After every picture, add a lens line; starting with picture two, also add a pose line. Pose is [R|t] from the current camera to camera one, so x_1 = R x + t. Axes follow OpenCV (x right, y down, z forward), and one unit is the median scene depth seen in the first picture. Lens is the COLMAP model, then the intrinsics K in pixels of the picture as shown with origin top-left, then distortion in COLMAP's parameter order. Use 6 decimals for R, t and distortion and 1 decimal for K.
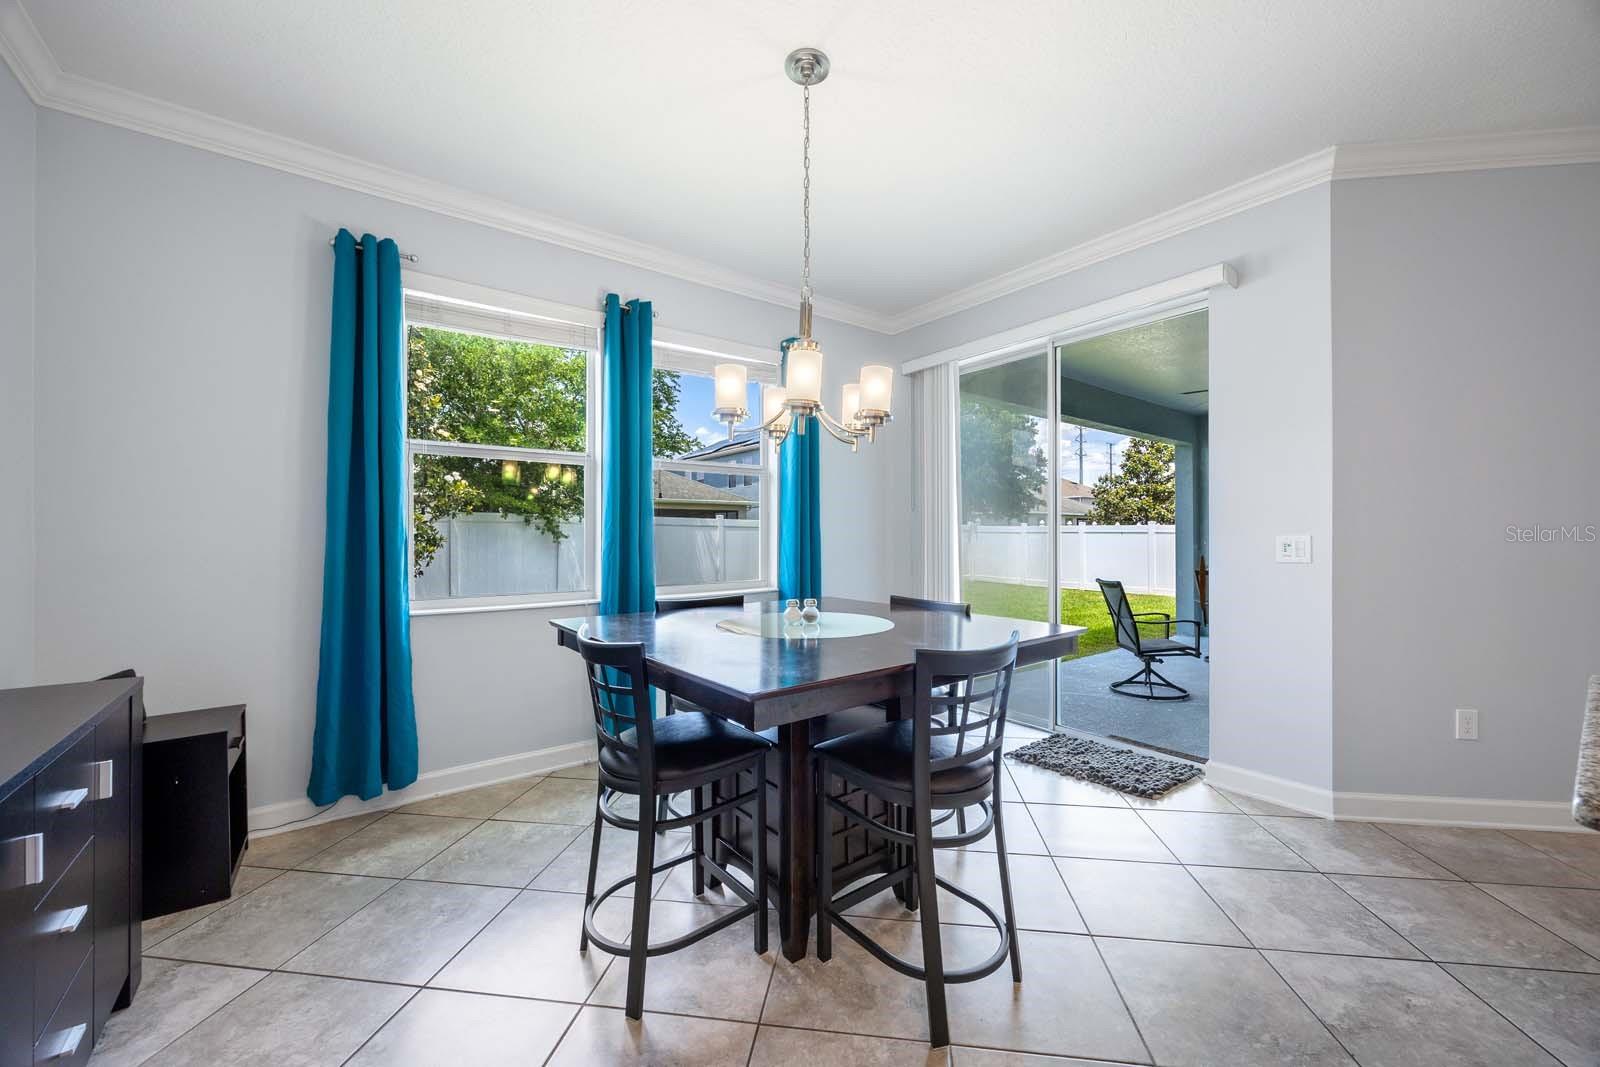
lens RADIAL K [[602.1, 0, 800.6], [0, 602.1, 541.7], [0, 0, 1]] dist [-0.005714, -0.000234]
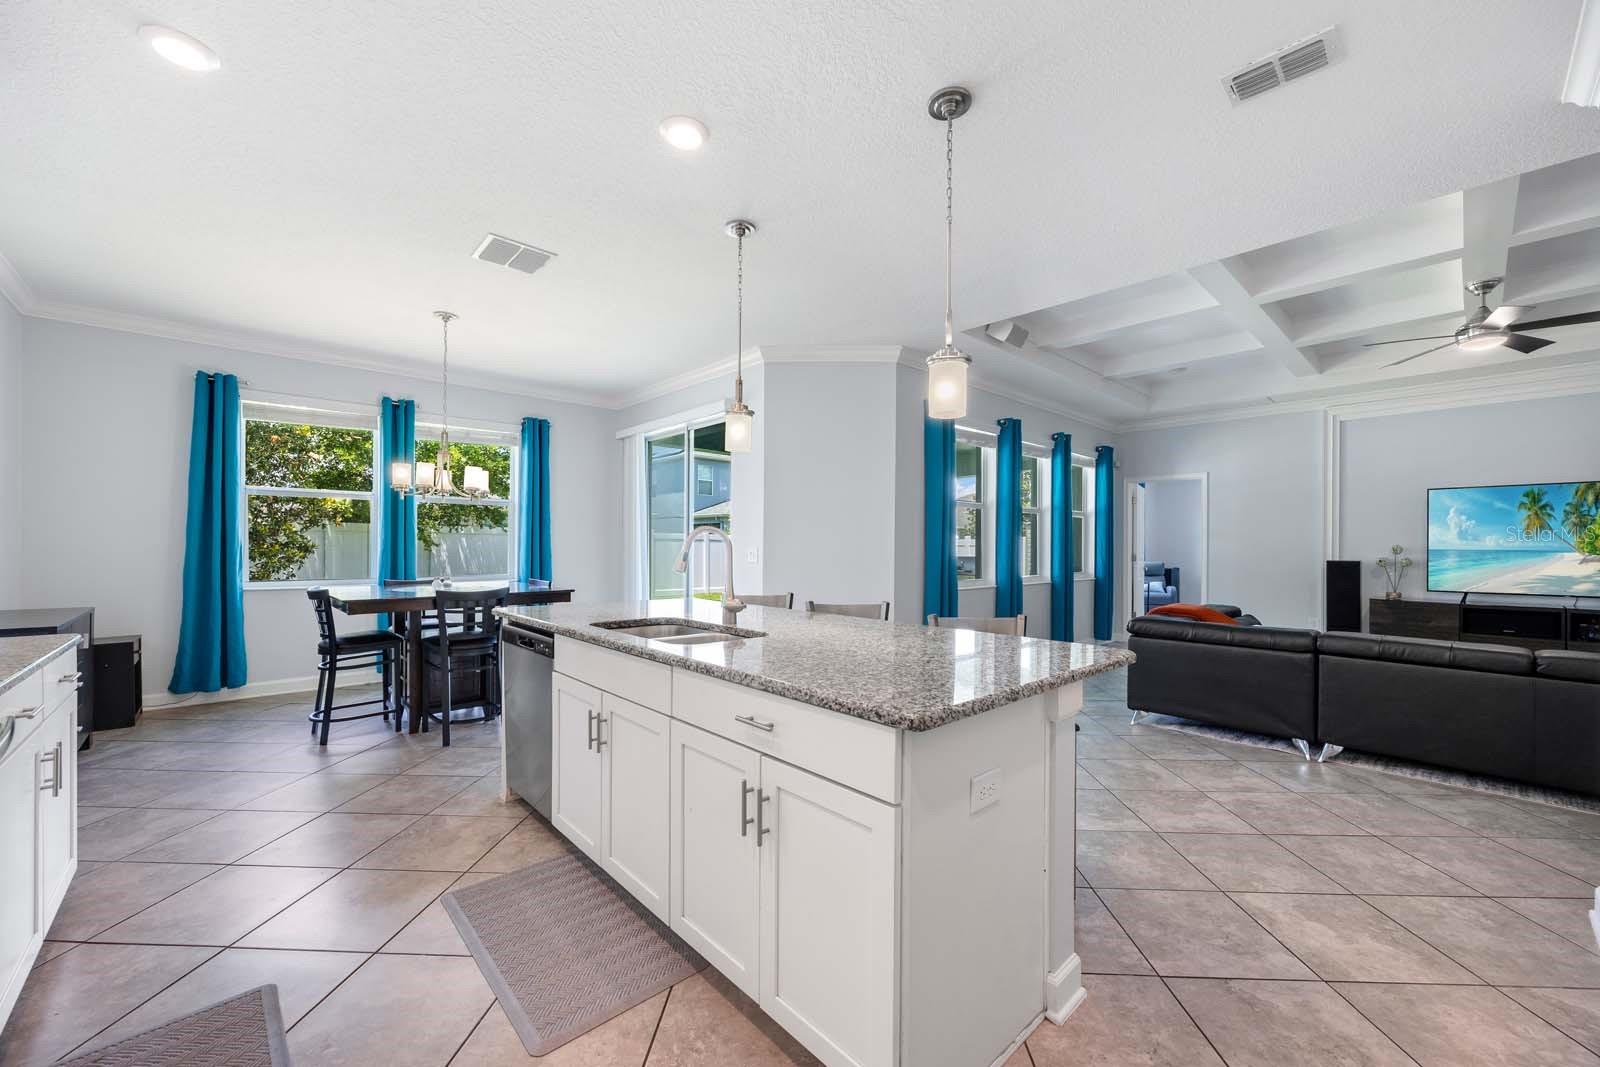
lens RADIAL K [[602.1, 0, 812.3], [0, 602.1, 542.5], [0, 0, 1]] dist [-0.005714, -0.000234]
pose [[0.992826, 0.007100, 0.119359, 0.754429], [-0.005065, 0.999837, -0.017351, 0.011468], [-0.119462, 0.016622, 0.992700, -0.883582]]
